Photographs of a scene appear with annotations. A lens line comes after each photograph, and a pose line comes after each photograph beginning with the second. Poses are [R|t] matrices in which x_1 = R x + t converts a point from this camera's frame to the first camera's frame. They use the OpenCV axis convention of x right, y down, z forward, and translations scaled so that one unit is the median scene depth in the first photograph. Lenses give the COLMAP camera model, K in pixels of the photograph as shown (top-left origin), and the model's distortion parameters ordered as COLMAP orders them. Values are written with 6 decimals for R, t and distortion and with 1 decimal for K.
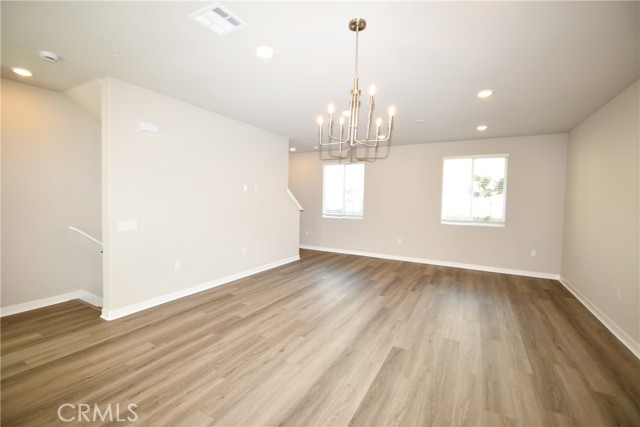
lens RADIAL K [[281.4, 0, 314.1], [0, 281.4, 210.6], [0, 0, 1]] dist [0.001147, -0.009164]
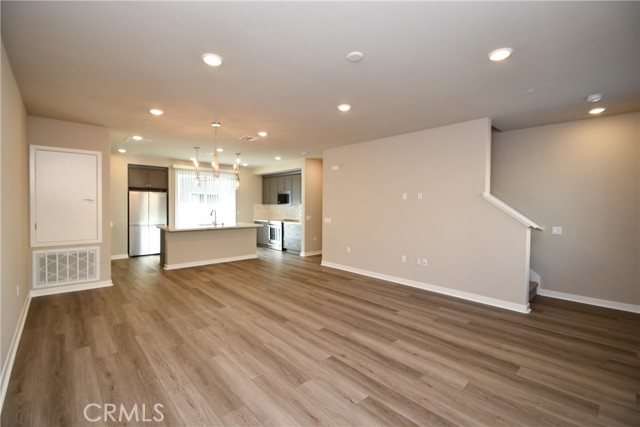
lens RADIAL K [[281.4, 0, 316.0], [0, 281.4, 209.6], [0, 0, 1]] dist [0.001147, -0.009164]
pose [[-0.301982, -0.007113, -0.953287, 1.159064], [-0.056298, 0.998360, 0.010385, -0.037000], [0.951650, 0.056805, -0.301887, 1.410725]]
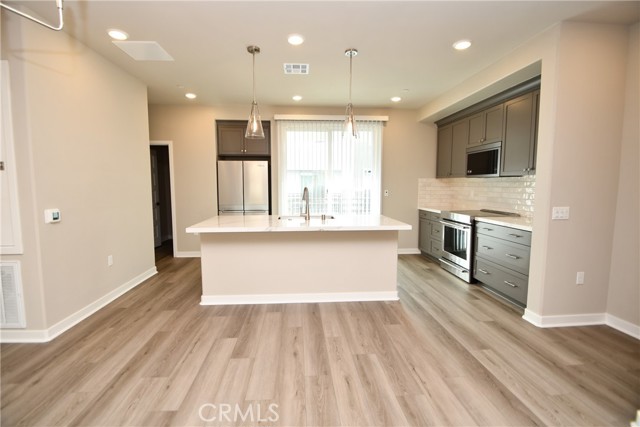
lens RADIAL K [[281.4, 0, 314.7], [0, 281.4, 211.6], [0, 0, 1]] dist [0.001147, -0.009164]
pose [[-0.835606, 0.034076, -0.548272, -0.024794], [-0.039261, 0.991817, 0.121481, -0.010553], [0.547925, 0.123036, -0.827430, 0.933619]]
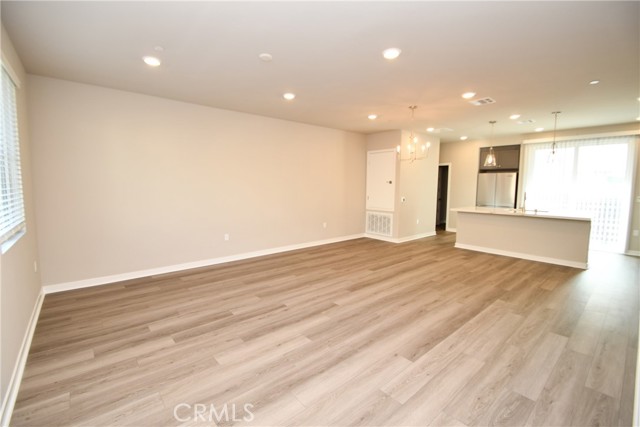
lens RADIAL K [[281.4, 0, 312.2], [0, 281.4, 207.9], [0, 0, 1]] dist [0.001147, -0.009164]
pose [[-0.936500, -0.054196, 0.346454, 0.048503], [-0.008485, 0.991198, 0.132118, -0.085518], [-0.350565, 0.120789, -0.928717, 2.037987]]
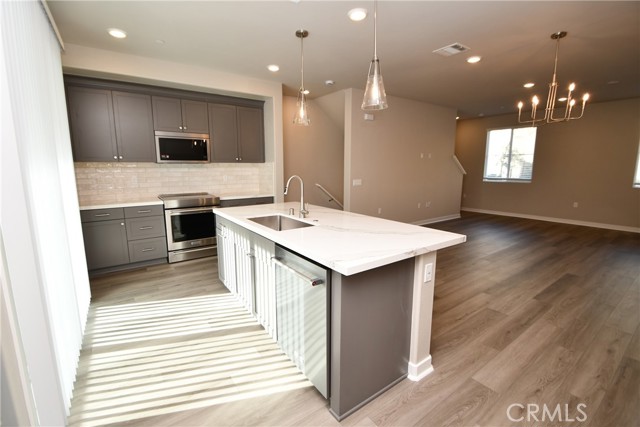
lens RADIAL K [[281.4, 0, 315.6], [0, 281.4, 209.4], [0, 0, 1]] dist [0.001147, -0.009164]
pose [[0.903368, 0.042254, -0.426779, -0.182392], [0.002641, 0.994568, 0.104058, 0.037144], [0.428858, -0.095130, 0.898349, -0.500556]]
